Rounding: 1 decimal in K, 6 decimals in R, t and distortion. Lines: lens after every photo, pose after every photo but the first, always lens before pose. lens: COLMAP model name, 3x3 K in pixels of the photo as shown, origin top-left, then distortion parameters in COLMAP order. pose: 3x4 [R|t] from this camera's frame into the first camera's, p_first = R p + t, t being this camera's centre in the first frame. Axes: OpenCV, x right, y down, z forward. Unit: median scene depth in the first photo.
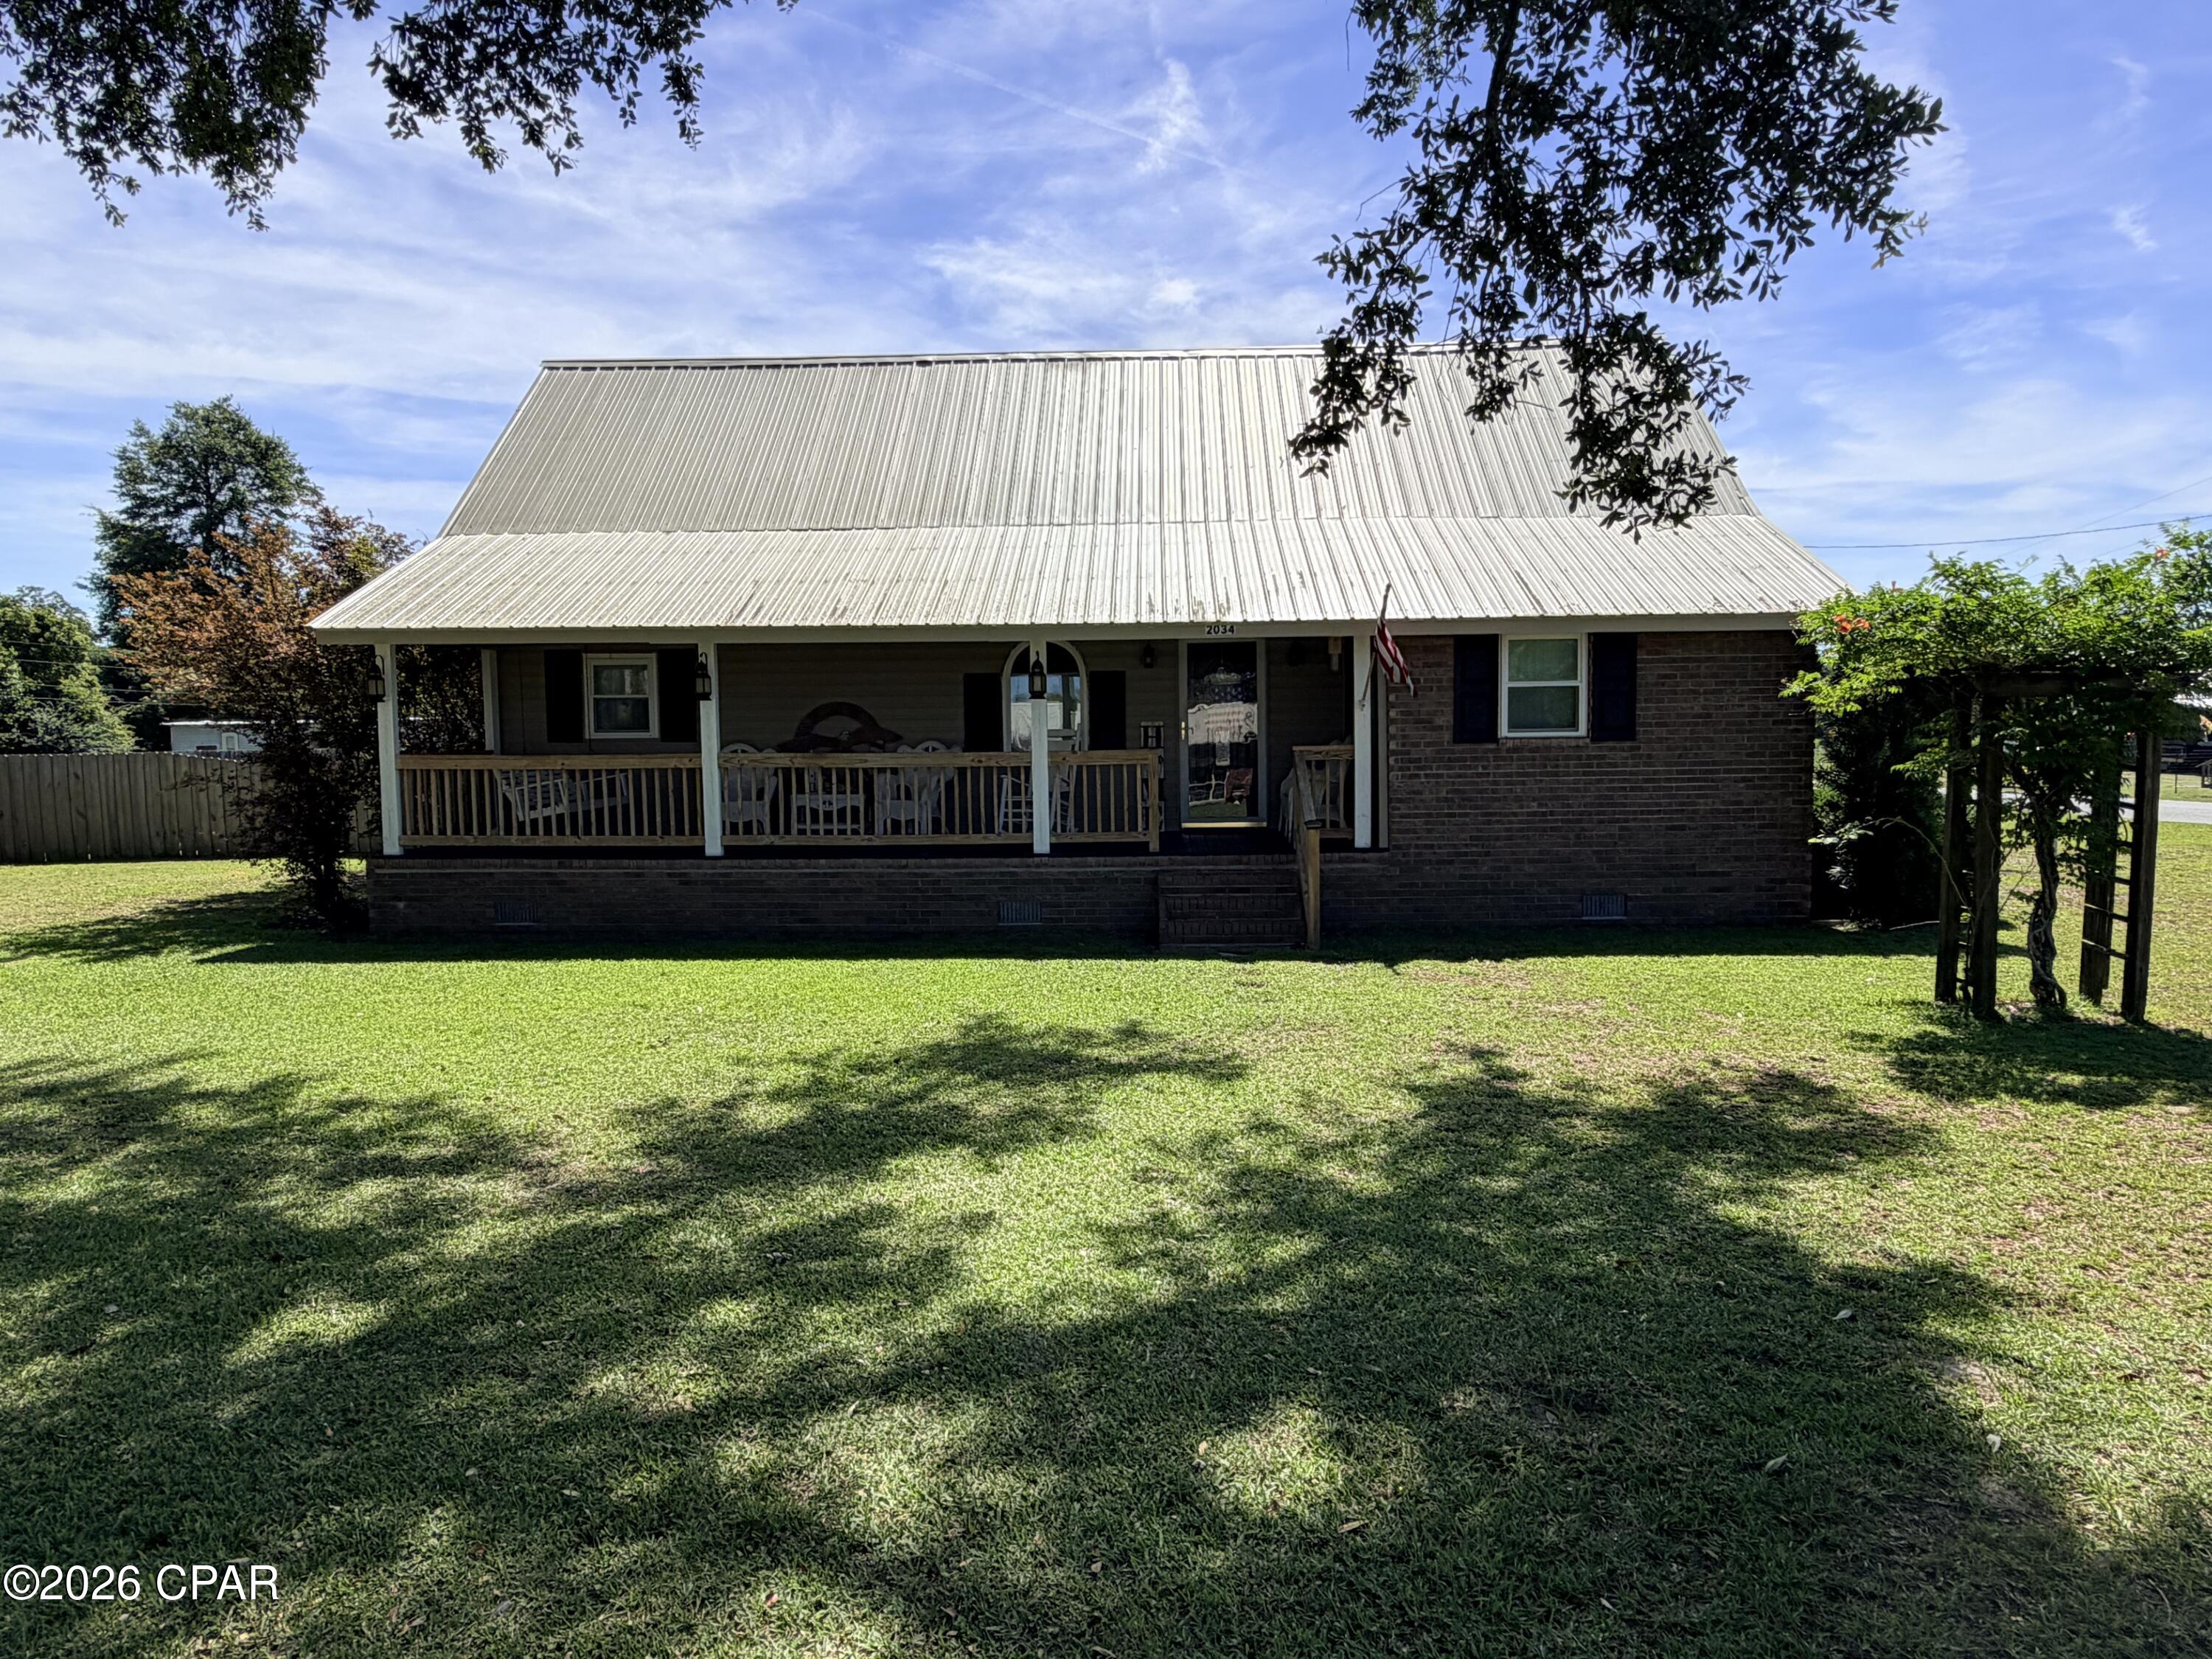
lens RADIAL K [[1363.4, 0, 1126.5], [0, 1363.4, 830.0], [0, 0, 1]] dist [0.001749, 0.000364]
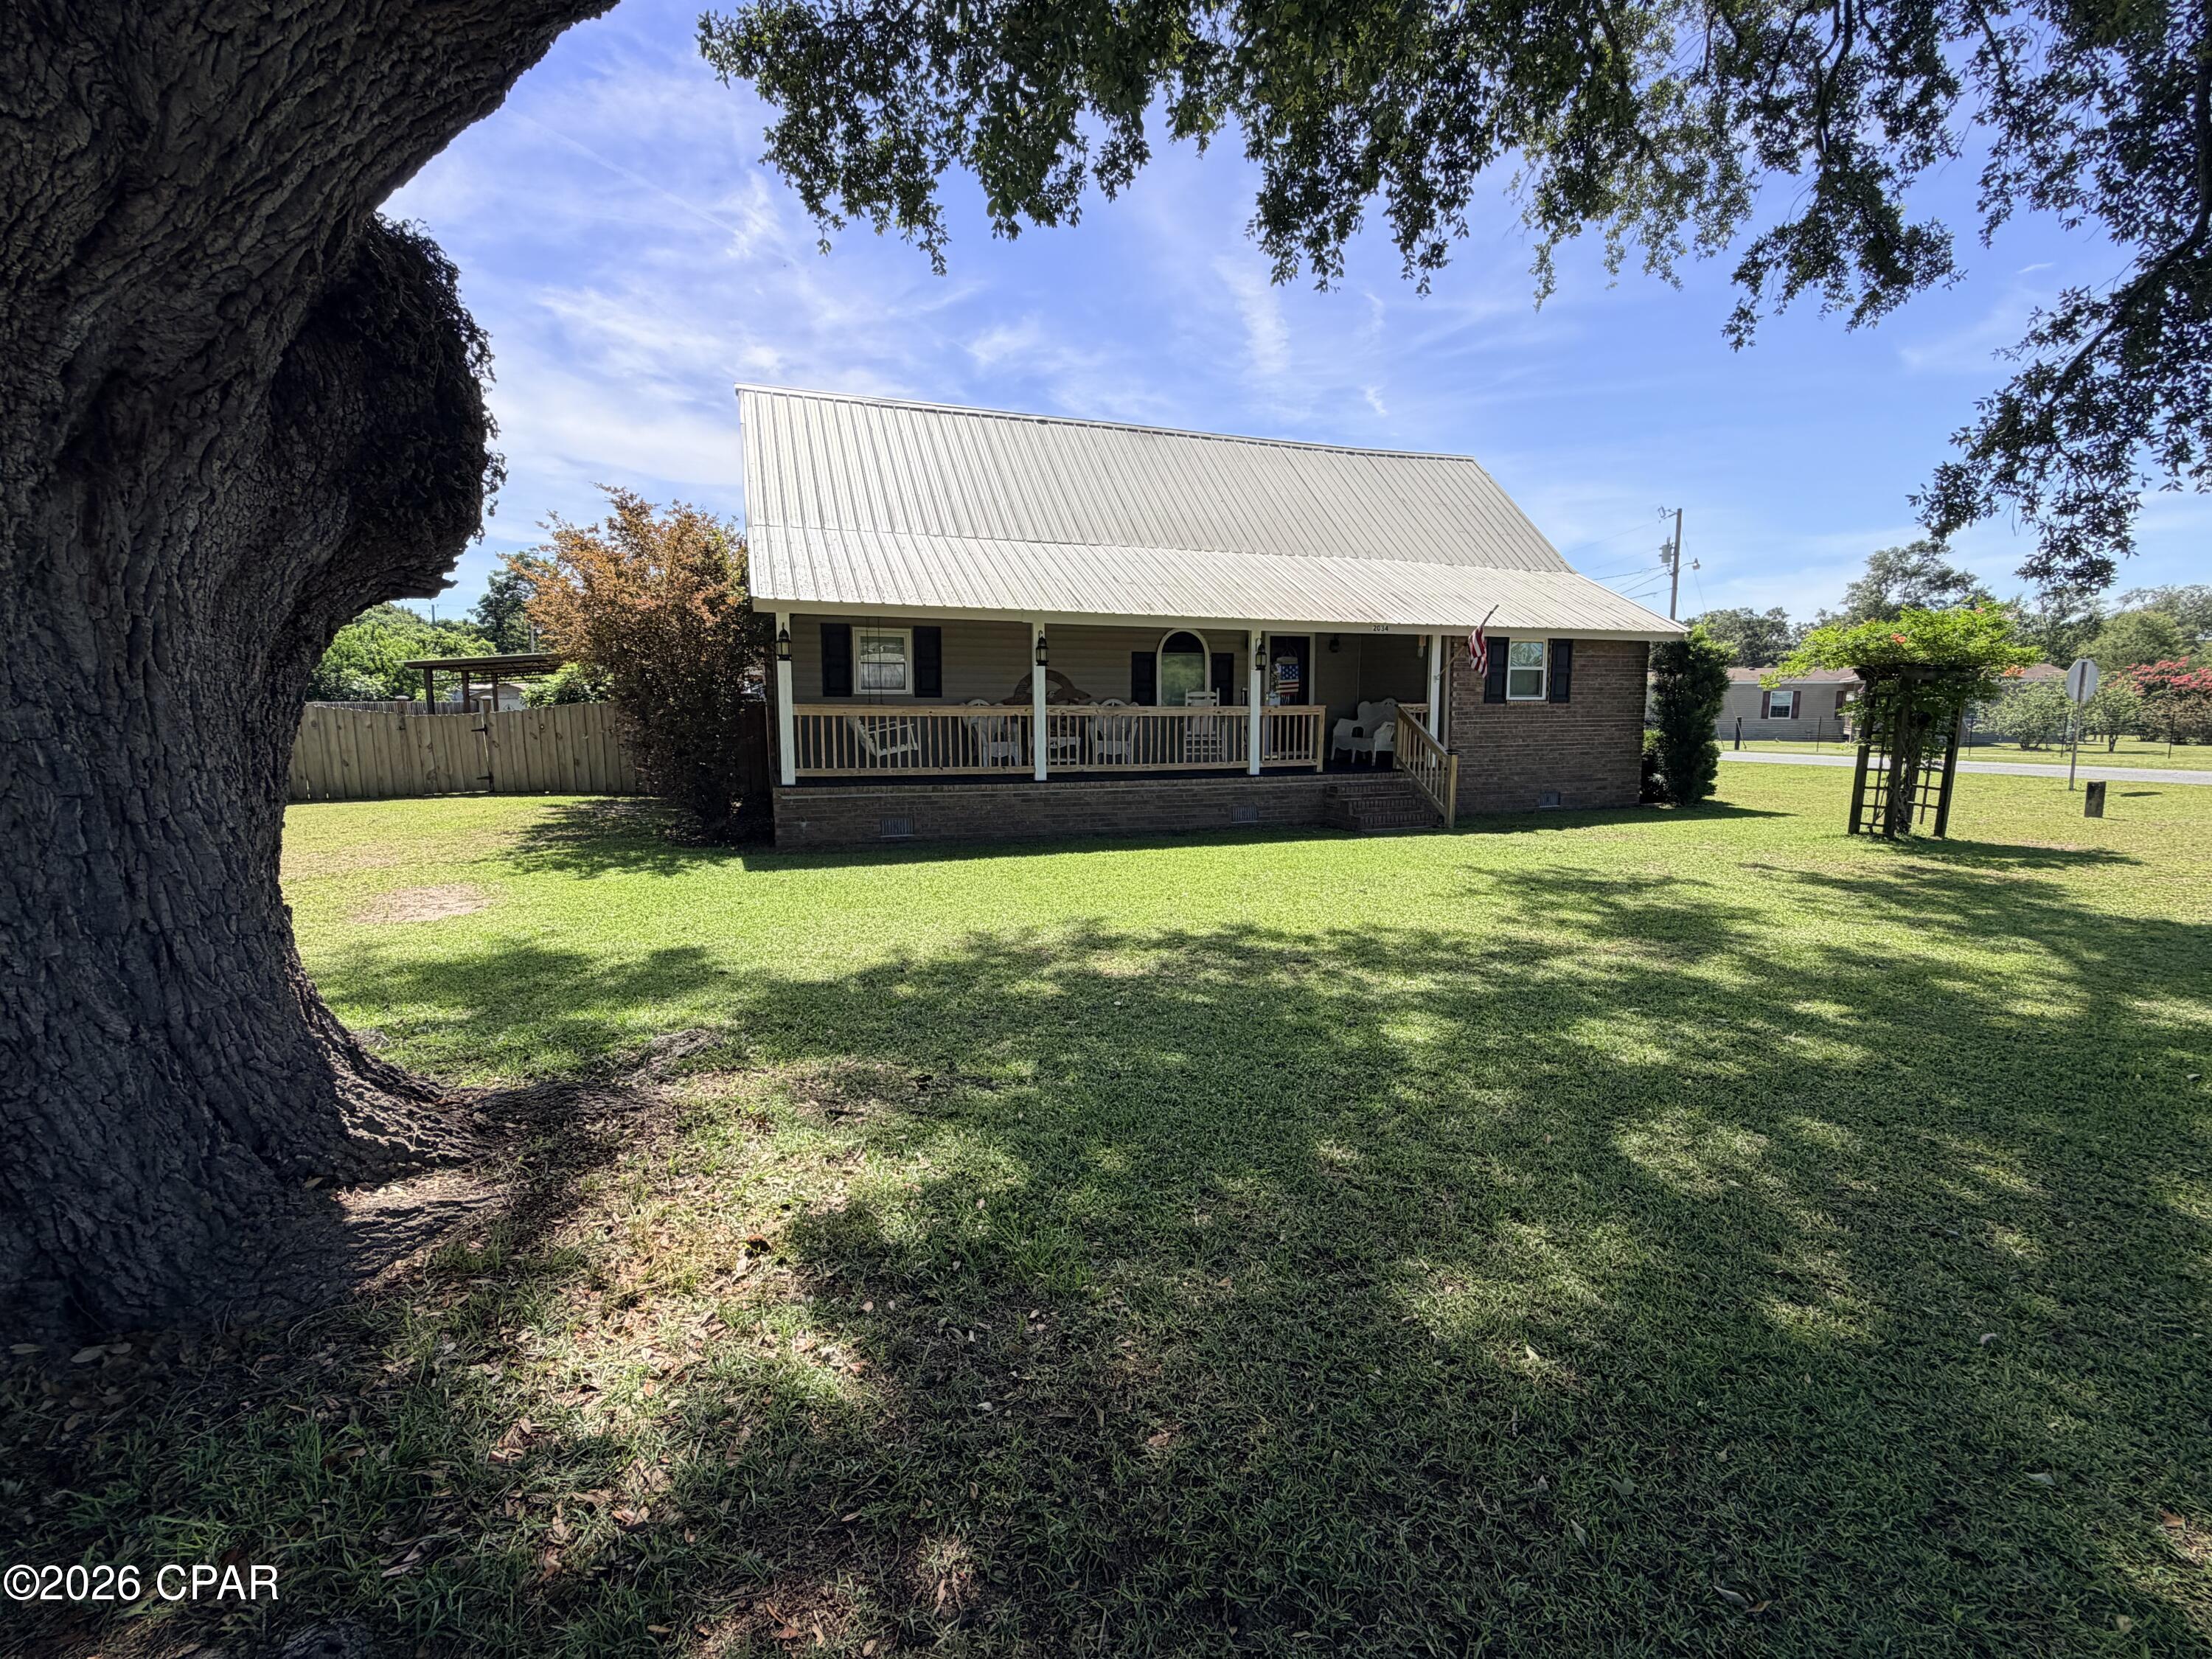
lens RADIAL K [[977.0, 0, 1118.5], [0, 977.0, 823.4], [0, 0, 1]] dist [-0.000672, 0.000467]
pose [[0.928646, -0.034584, 0.369351, -0.845691], [0.015679, 0.998414, 0.054067, 0.014944], [-0.370635, -0.044418, 0.927716, 0.076345]]
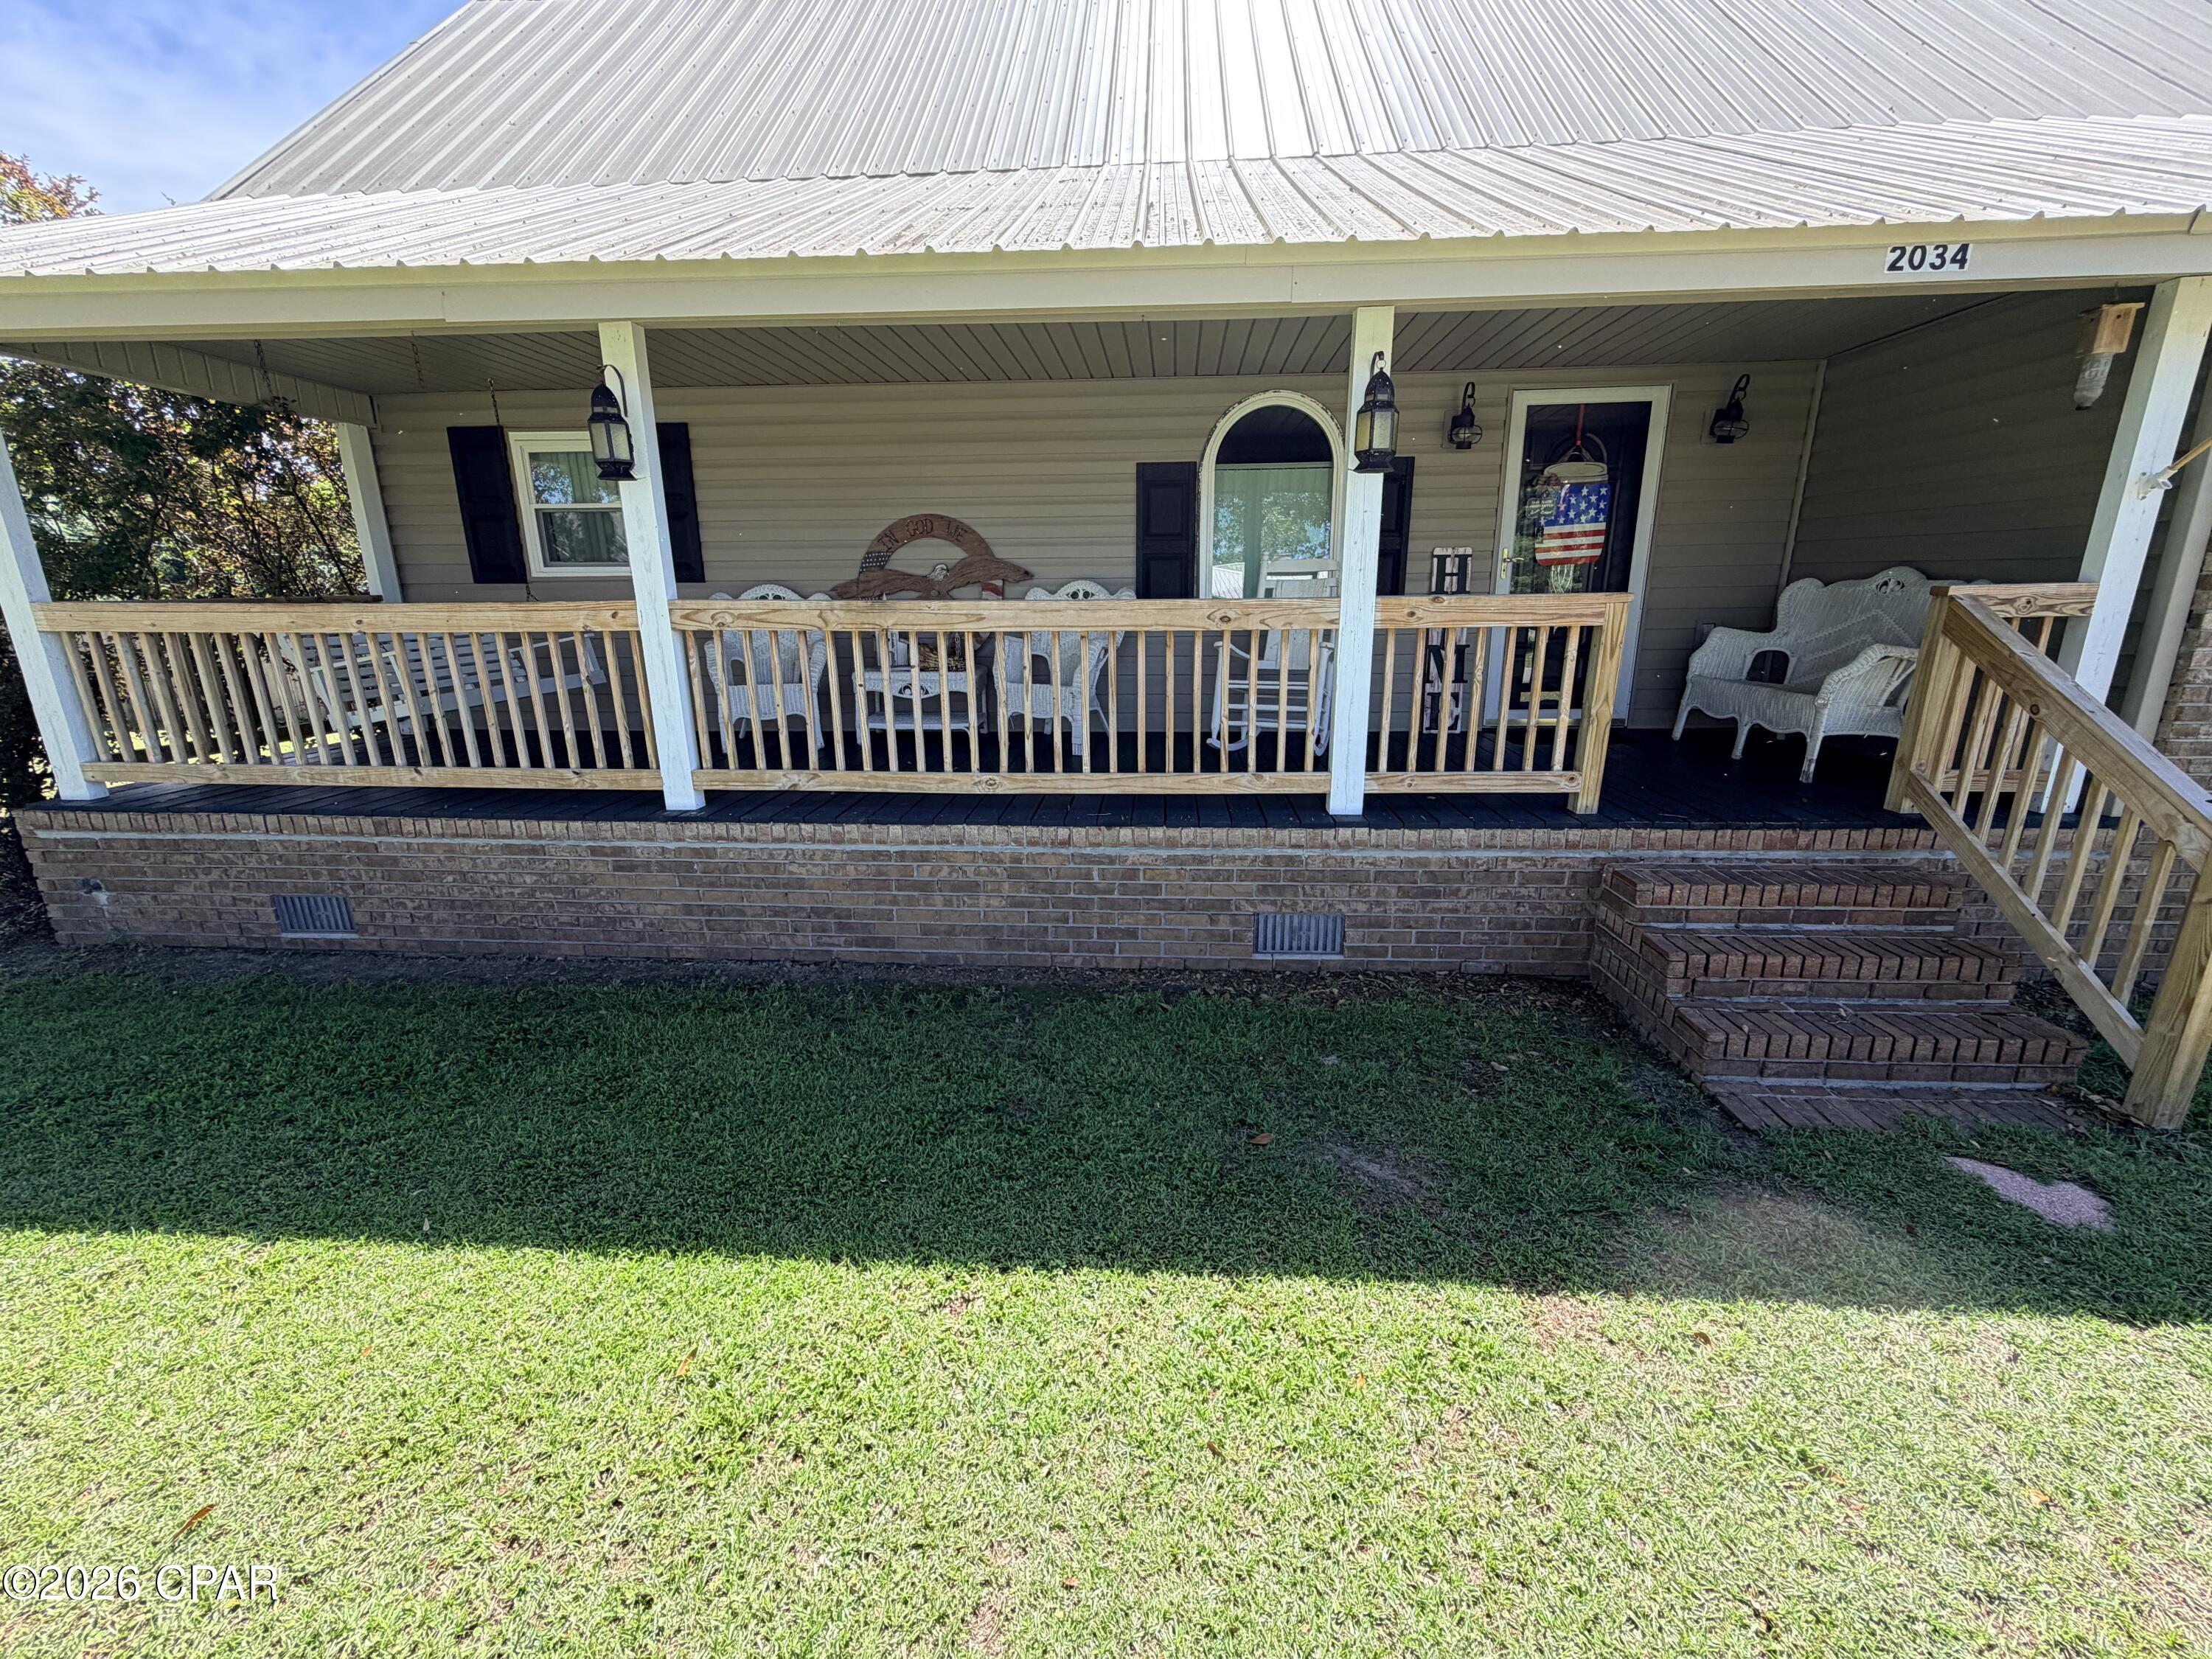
lens RADIAL K [[884.5, 0, 1111.7], [0, 884.5, 832.5], [0, 0, 1]] dist [0.002387, -0.000624]
pose [[0.999457, 0.009733, -0.031482, -0.189909], [-0.003447, 0.981027, 0.193840, -0.052285], [0.032771, -0.193627, 0.980528, 0.968855]]
